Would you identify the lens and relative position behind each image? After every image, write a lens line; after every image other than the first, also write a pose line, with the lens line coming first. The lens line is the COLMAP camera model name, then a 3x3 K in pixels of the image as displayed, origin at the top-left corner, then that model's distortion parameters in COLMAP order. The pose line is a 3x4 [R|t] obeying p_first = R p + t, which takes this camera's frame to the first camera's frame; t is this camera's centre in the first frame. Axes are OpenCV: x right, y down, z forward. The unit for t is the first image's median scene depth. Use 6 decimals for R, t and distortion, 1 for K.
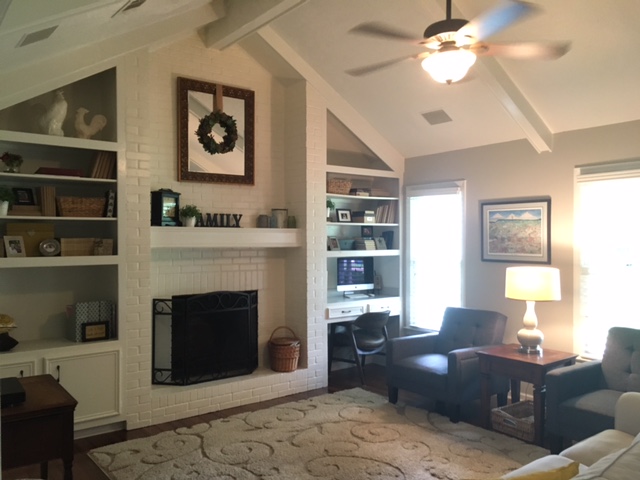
lens RADIAL K [[542.3, 0, 318.4], [0, 542.3, 238.9], [0, 0, 1]] dist [0.054491, -0.003724]
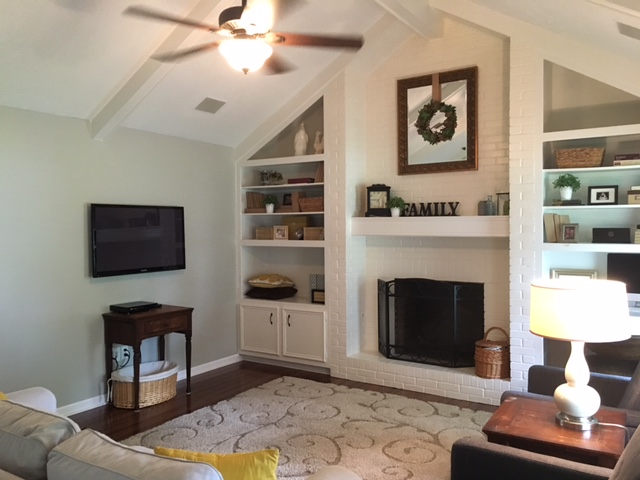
lens RADIAL K [[542.3, 0, 318.6], [0, 542.3, 239.9], [0, 0, 1]] dist [0.054491, -0.003724]
pose [[0.340156, 0.026517, -0.939995, 0.727230], [0.005958, 0.999522, 0.030352, -0.009386], [0.940350, -0.015925, 0.339835, 0.471890]]
